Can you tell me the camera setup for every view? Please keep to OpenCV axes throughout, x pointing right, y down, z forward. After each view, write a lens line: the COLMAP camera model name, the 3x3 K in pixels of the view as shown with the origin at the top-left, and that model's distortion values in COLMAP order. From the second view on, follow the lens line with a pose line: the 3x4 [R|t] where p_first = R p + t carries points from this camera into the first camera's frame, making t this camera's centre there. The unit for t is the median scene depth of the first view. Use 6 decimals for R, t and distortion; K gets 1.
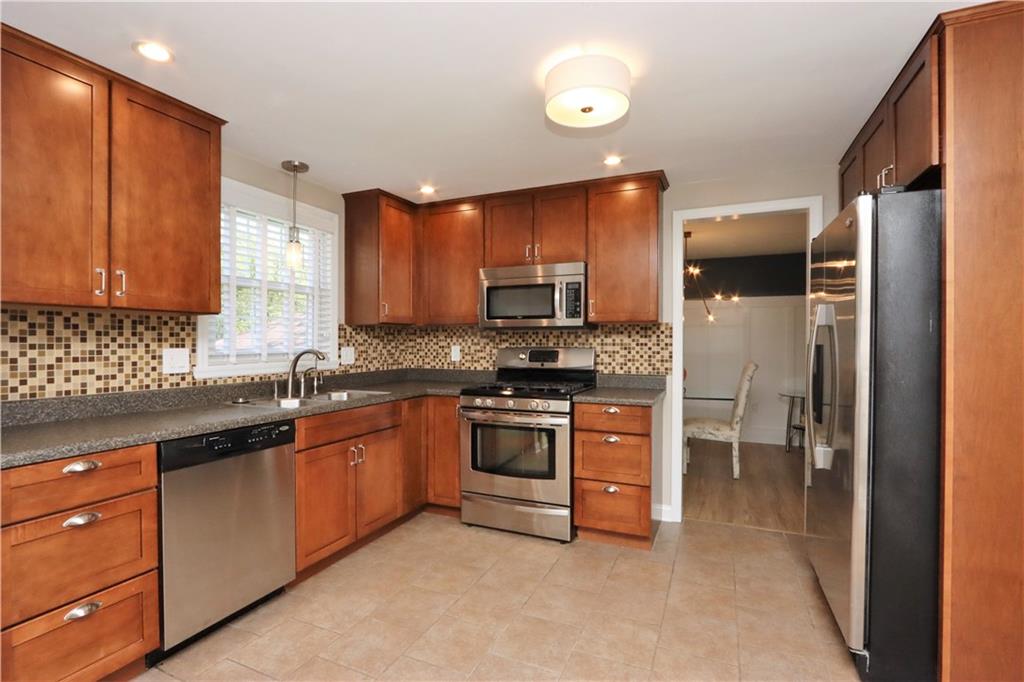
lens RADIAL K [[473.4, 0, 509.3], [0, 473.4, 344.1], [0, 0, 1]] dist [-0.013827, 0.000094]
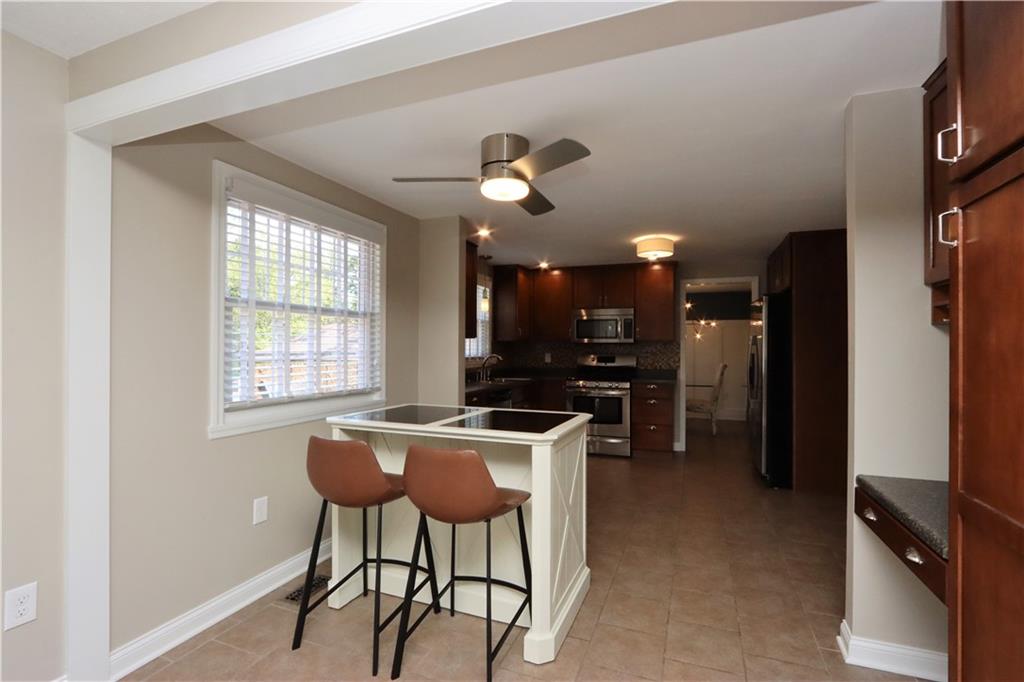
lens RADIAL K [[473.4, 0, 517.2], [0, 473.4, 344.4], [0, 0, 1]] dist [-0.013827, 0.000094]
pose [[0.998160, 0.002084, 0.060595, -0.324085], [-0.001594, 0.999966, -0.008134, -0.013355], [-0.060610, 0.008022, 0.998129, -0.643180]]
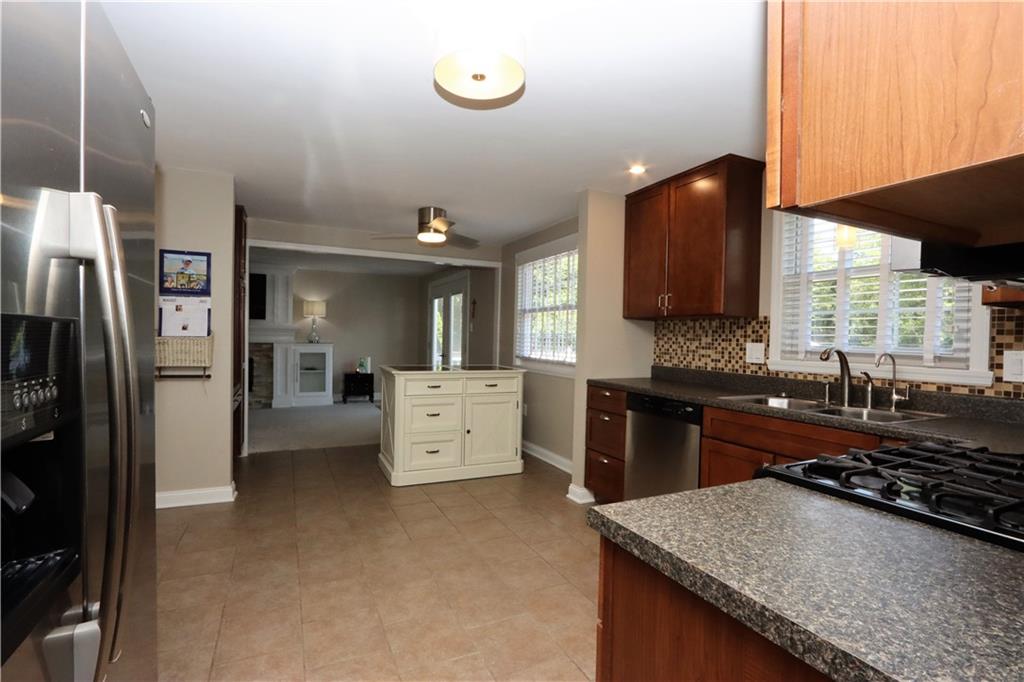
lens RADIAL K [[473.4, 0, 514.6], [0, 473.4, 338.9], [0, 0, 1]] dist [-0.013827, 0.000094]
pose [[-0.627220, -0.000223, -0.778842, 0.706860], [-0.015334, 0.999810, 0.012062, -0.007389], [0.778691, 0.019508, -0.627104, 1.383633]]
